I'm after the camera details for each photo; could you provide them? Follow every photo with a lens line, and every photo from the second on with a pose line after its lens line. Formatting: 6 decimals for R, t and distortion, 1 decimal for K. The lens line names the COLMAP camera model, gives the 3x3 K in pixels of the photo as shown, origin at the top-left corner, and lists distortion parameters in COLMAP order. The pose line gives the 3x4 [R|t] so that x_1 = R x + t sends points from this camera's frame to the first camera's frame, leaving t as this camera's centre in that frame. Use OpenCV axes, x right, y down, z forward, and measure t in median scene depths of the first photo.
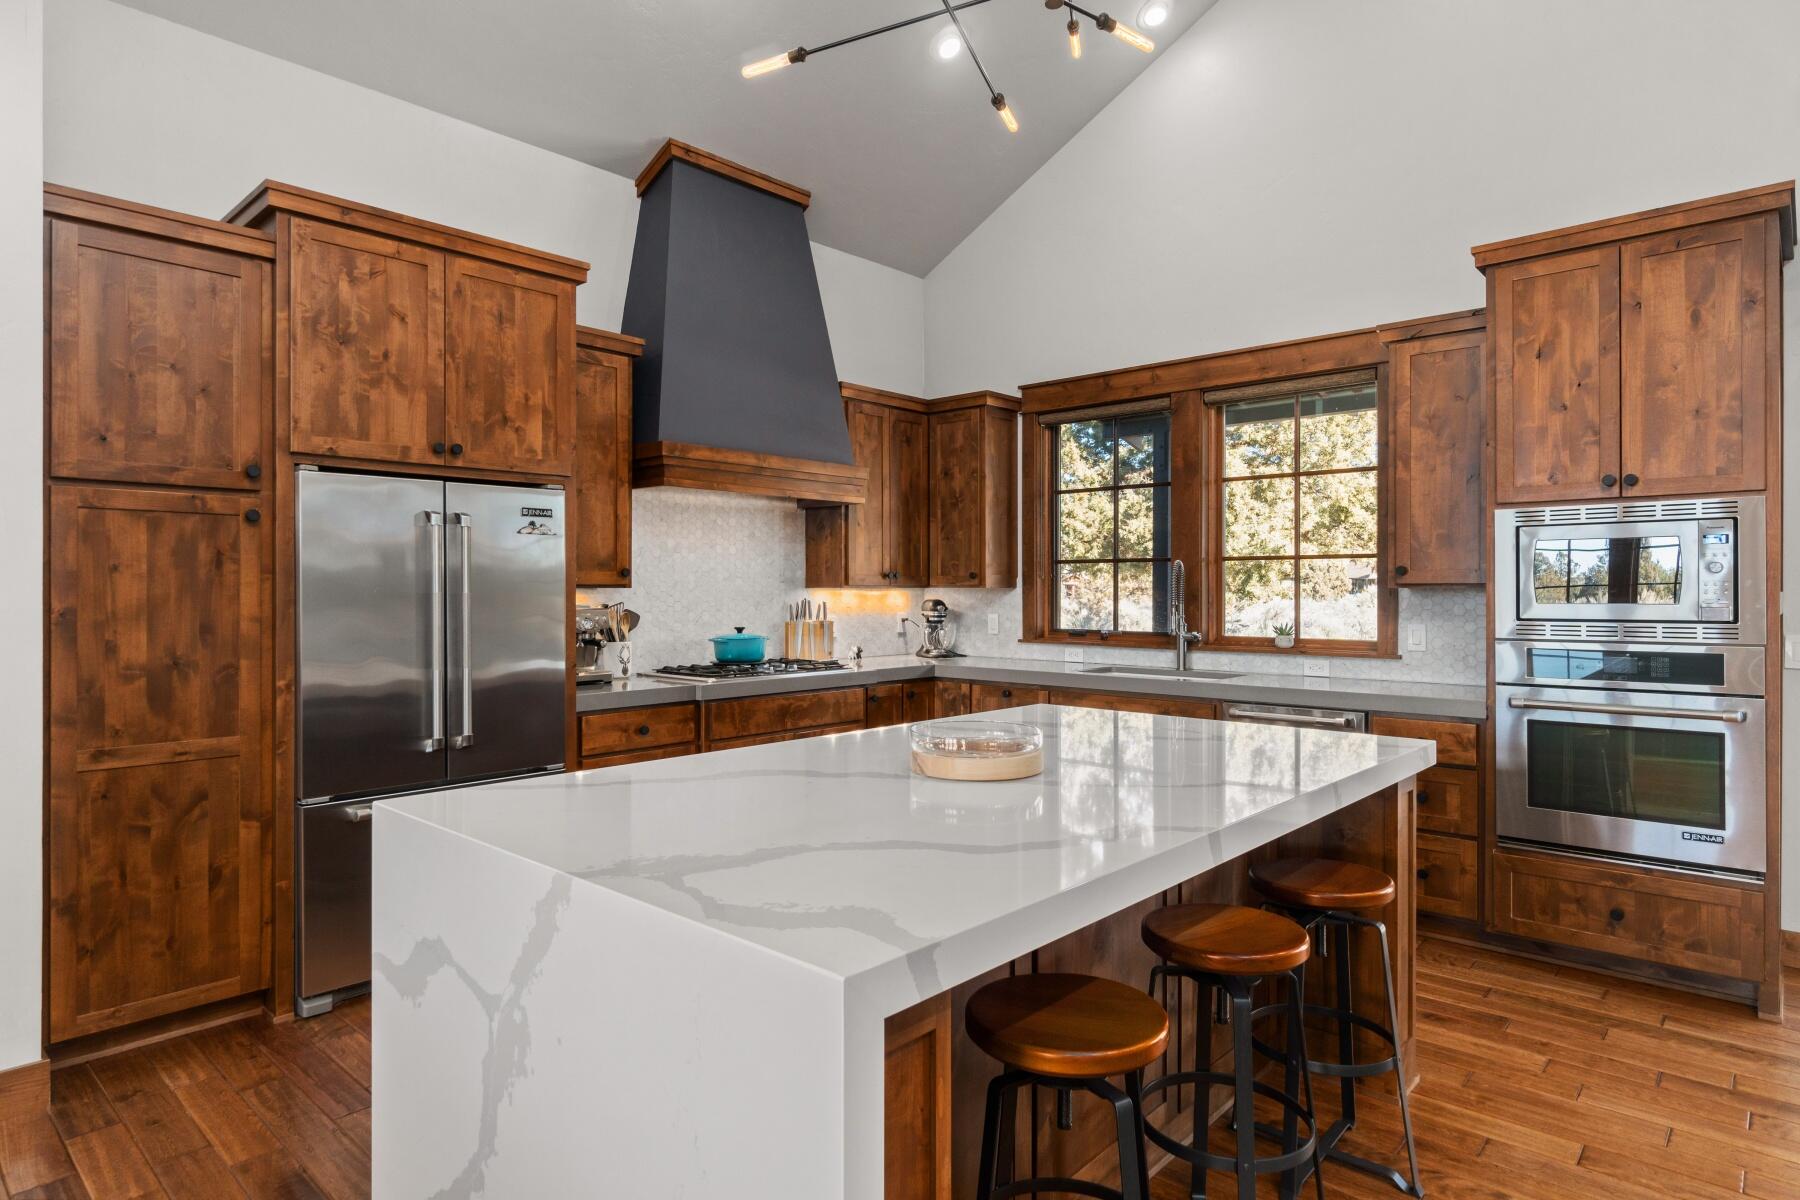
lens RADIAL K [[999.3, 0, 899.0], [0, 999.3, 598.1], [0, 0, 1]] dist [-0.000642, -0.000214]
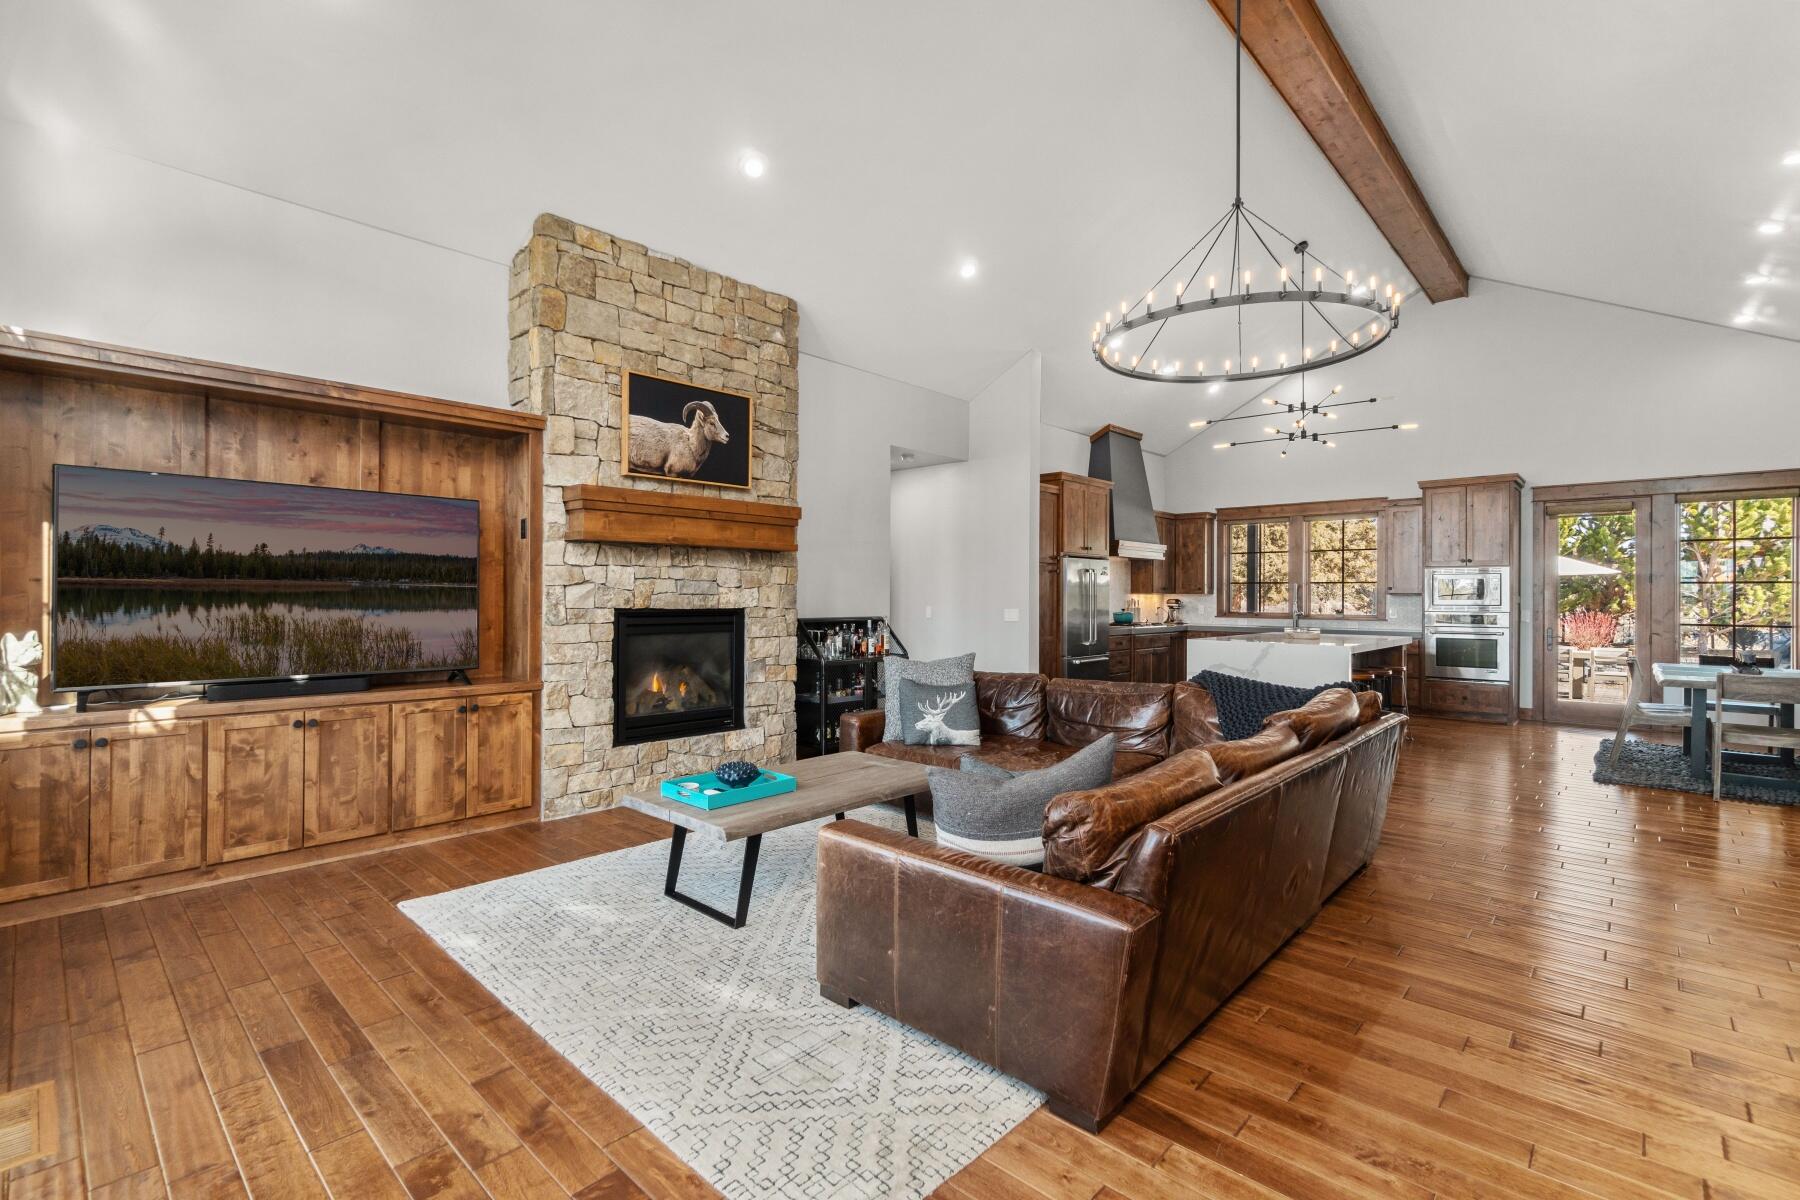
lens RADIAL K [[809.9, 0, 901.2], [0, 809.9, 594.9], [0, 0, 1]] dist [-0.000715, -0.000050]
pose [[0.999969, 0.006919, -0.003760, -0.794658], [-0.006948, 0.999946, -0.007753, 0.014600], [0.003707, 0.007779, 0.999963, -1.180869]]
